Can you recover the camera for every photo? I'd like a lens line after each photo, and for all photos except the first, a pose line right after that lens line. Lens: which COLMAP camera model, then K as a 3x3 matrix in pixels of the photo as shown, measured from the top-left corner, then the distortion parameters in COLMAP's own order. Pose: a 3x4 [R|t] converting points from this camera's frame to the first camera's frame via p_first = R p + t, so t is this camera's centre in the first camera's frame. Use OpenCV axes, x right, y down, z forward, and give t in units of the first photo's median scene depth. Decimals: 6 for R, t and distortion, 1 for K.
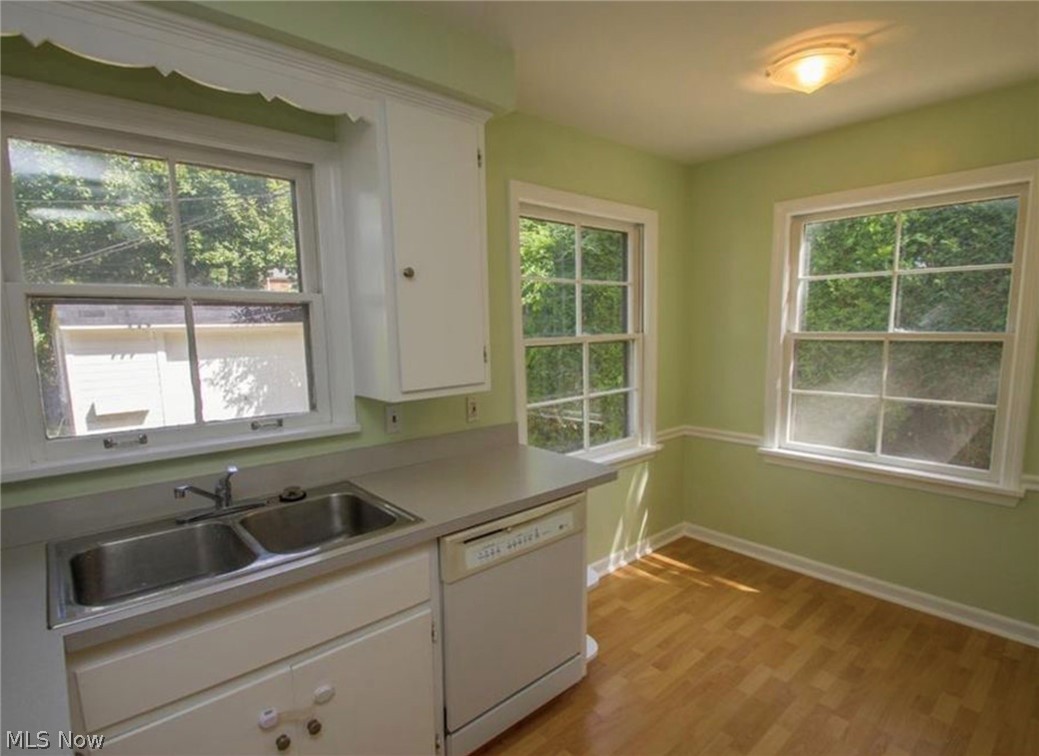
lens RADIAL K [[545.2, 0, 542.9], [0, 545.2, 395.9], [0, 0, 1]] dist [-0.002621, -0.001402]
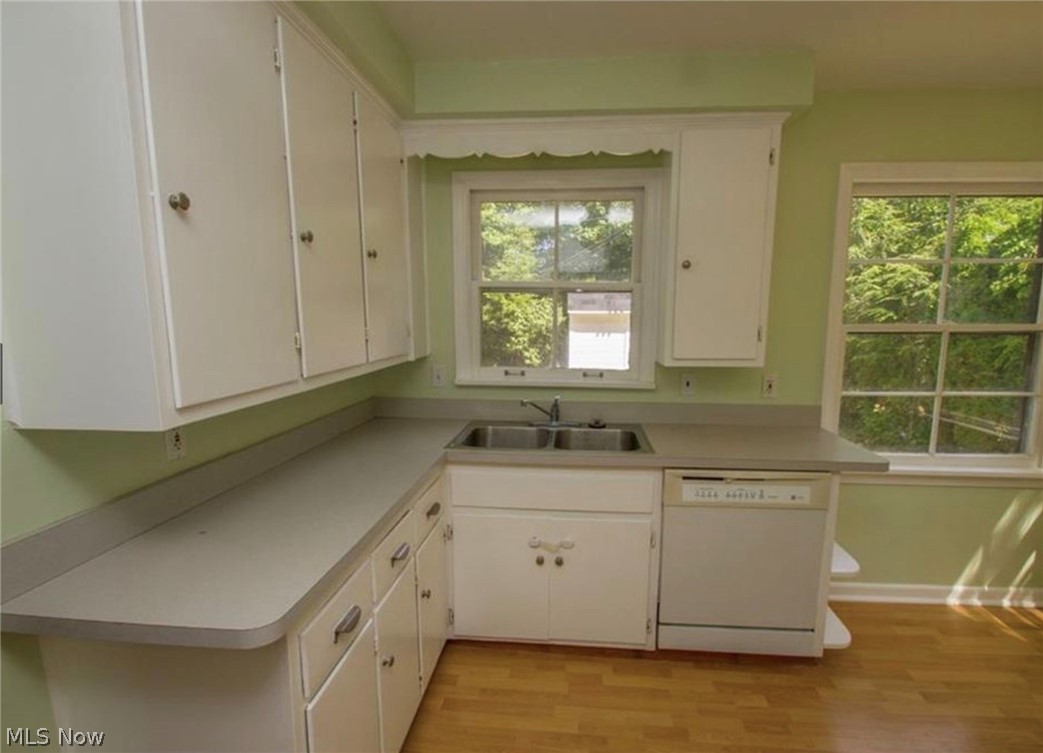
lens RADIAL K [[558.7, 0, 545.0], [0, 558.7, 400.6], [0, 0, 1]] dist [0.003691, -0.001335]
pose [[0.681733, 0.126059, -0.720659, 0.333793], [-0.111005, 0.991462, 0.068420, 0.023050], [0.723131, 0.033353, 0.689906, -0.078973]]
